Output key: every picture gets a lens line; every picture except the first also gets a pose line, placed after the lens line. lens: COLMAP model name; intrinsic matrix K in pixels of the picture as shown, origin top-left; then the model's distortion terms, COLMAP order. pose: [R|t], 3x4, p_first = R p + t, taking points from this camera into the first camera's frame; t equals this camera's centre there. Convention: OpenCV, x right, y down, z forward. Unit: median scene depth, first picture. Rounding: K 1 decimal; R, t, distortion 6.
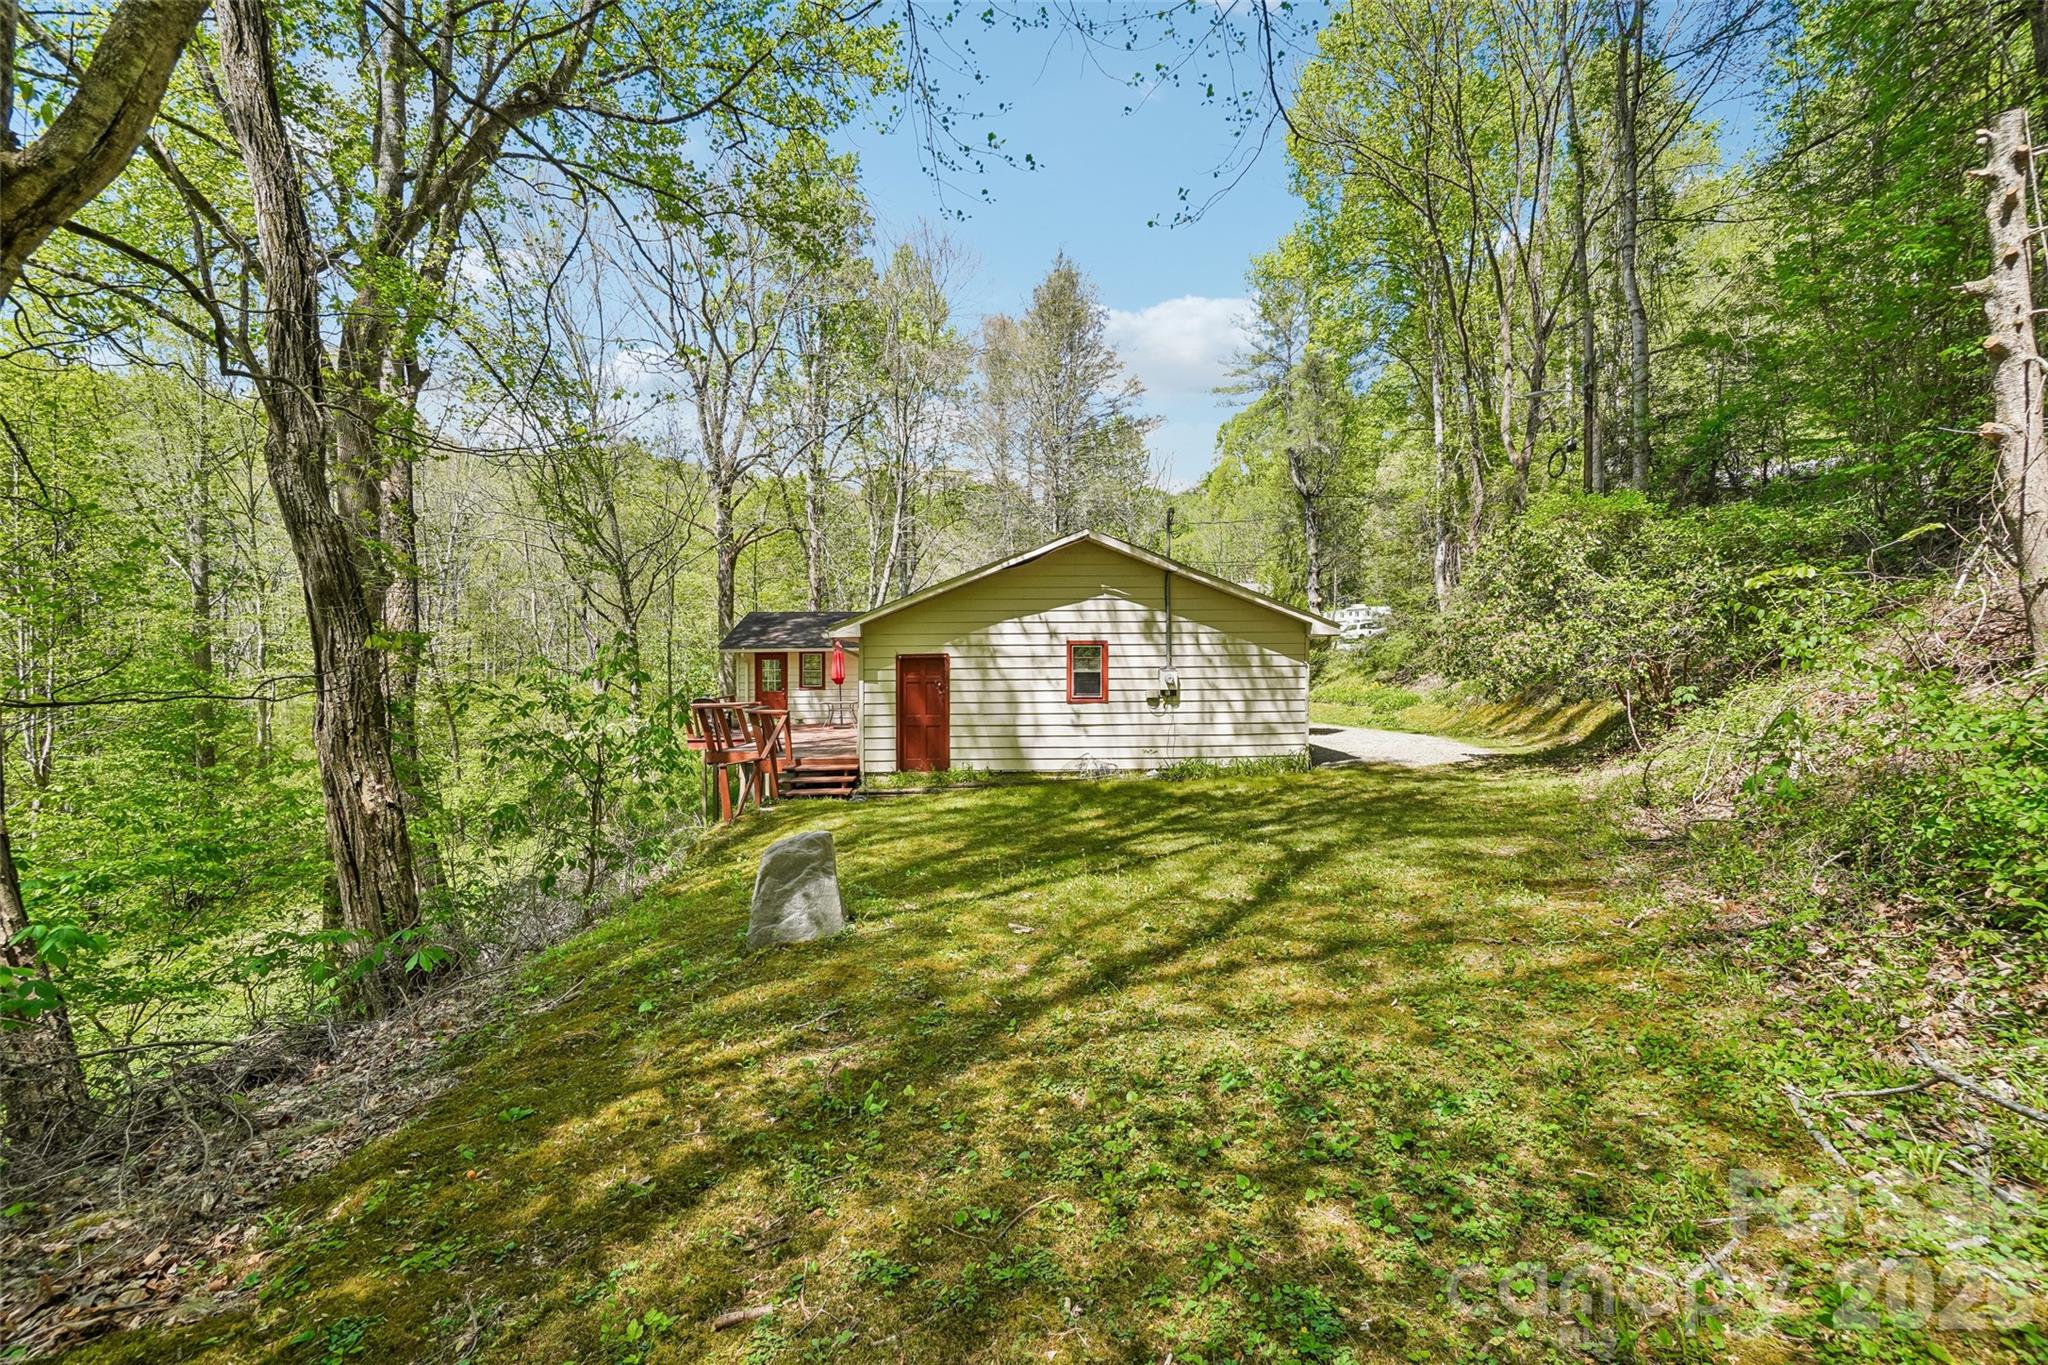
lens RADIAL K [[912.4, 0, 1021.8], [0, 912.4, 678.9], [0, 0, 1]] dist [-0.045796, 0.011595]
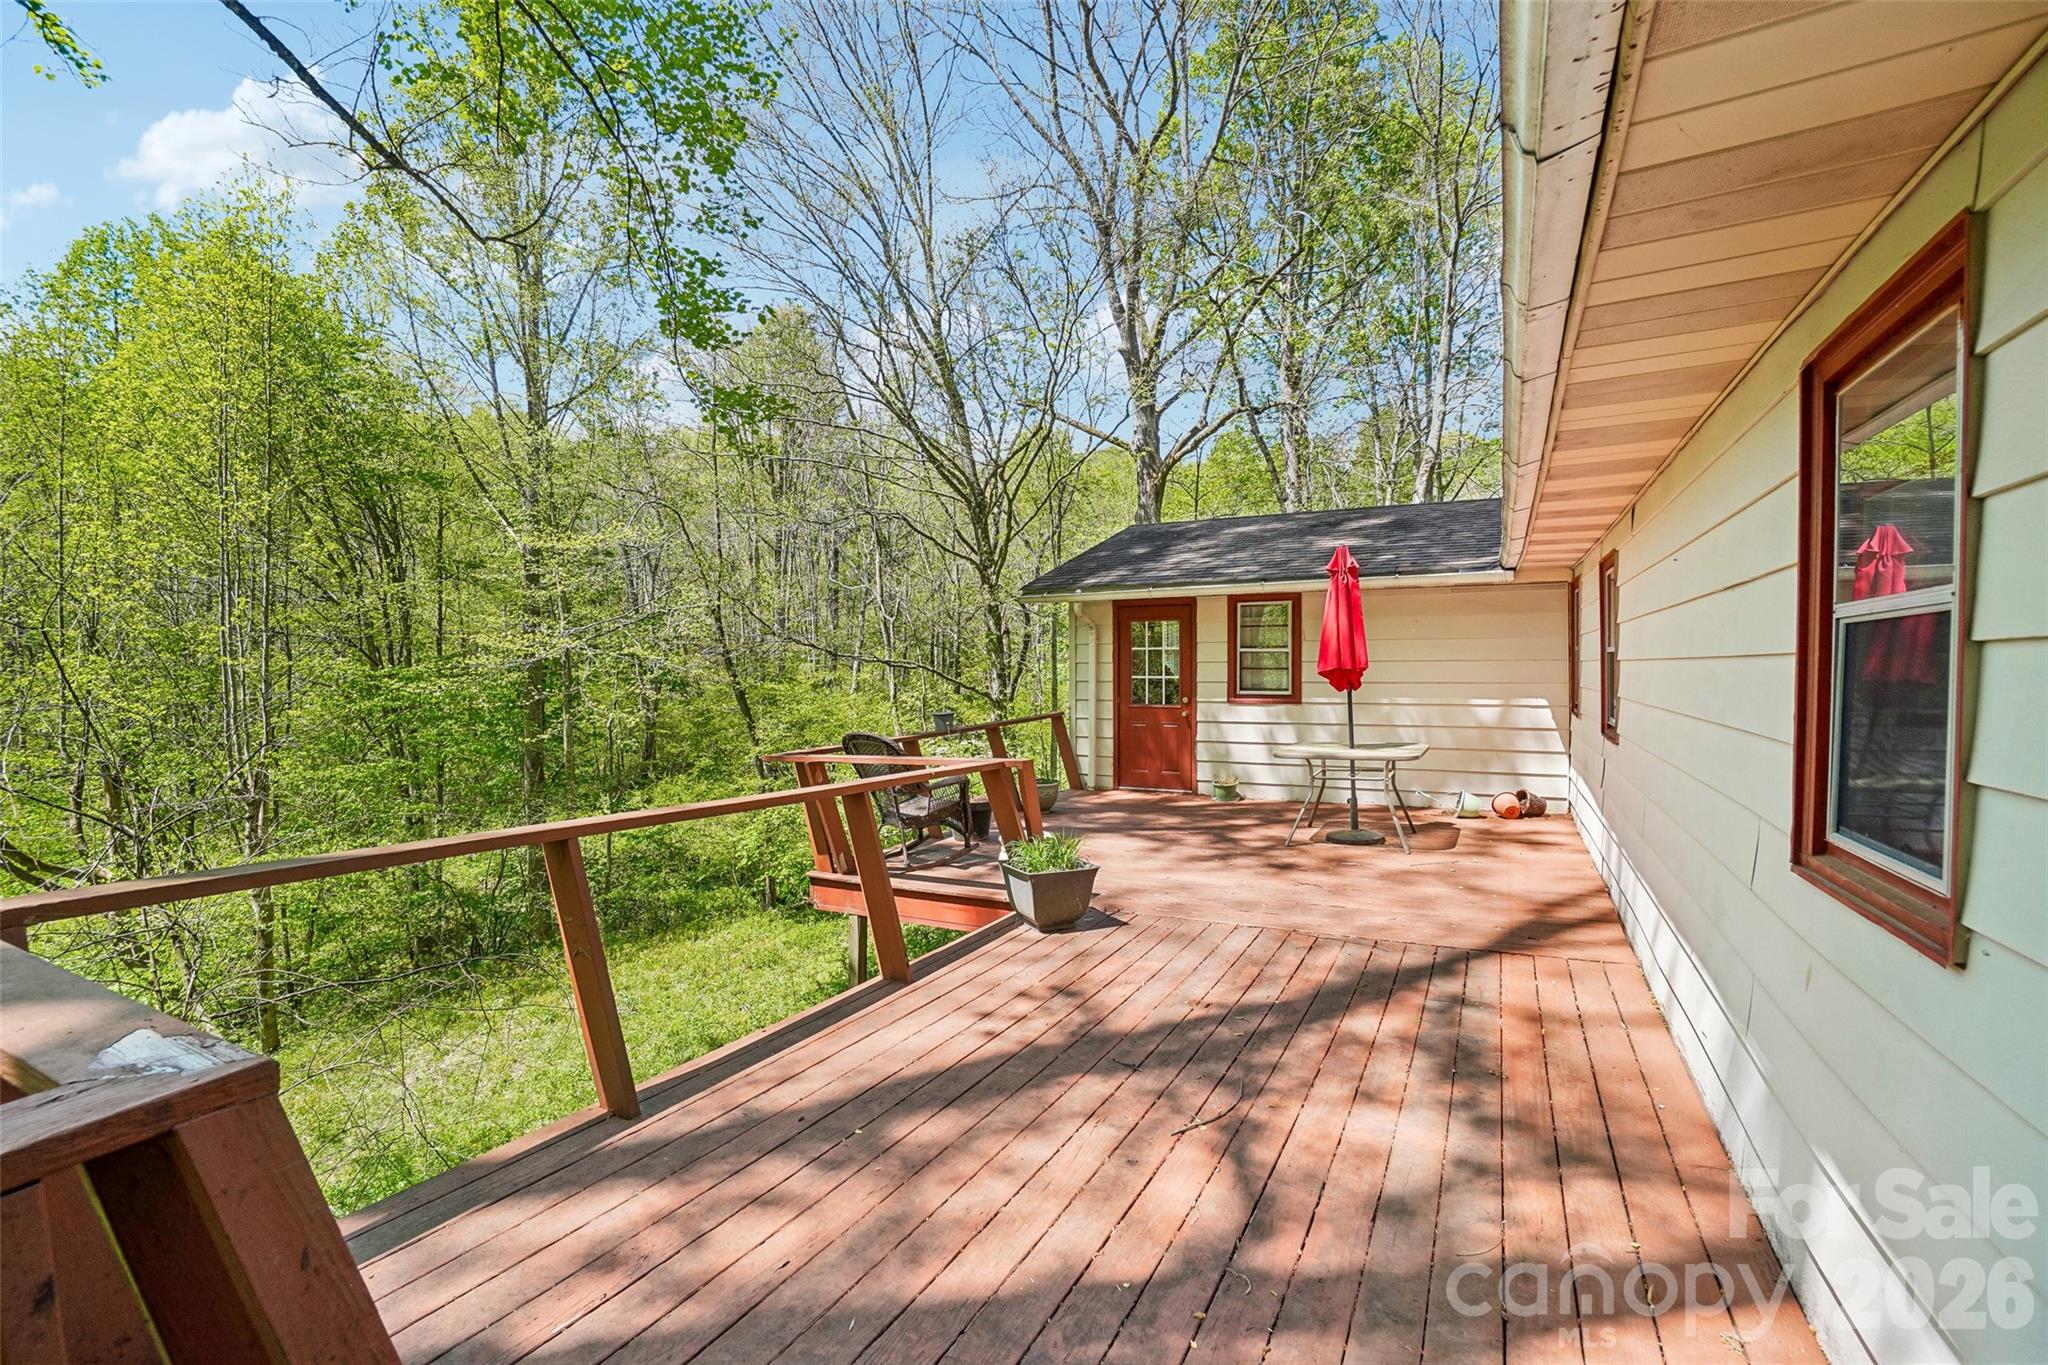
lens RADIAL K [[912.4, 0, 1019.4], [0, 912.4, 676.7], [0, 0, 1]] dist [-0.045796, 0.011595]
pose [[0.867578, -0.002031, -0.497296, -0.139085], [0.002790, 0.999996, 0.000783, 0.001002], [0.497293, -0.002067, 0.867580, 0.636733]]
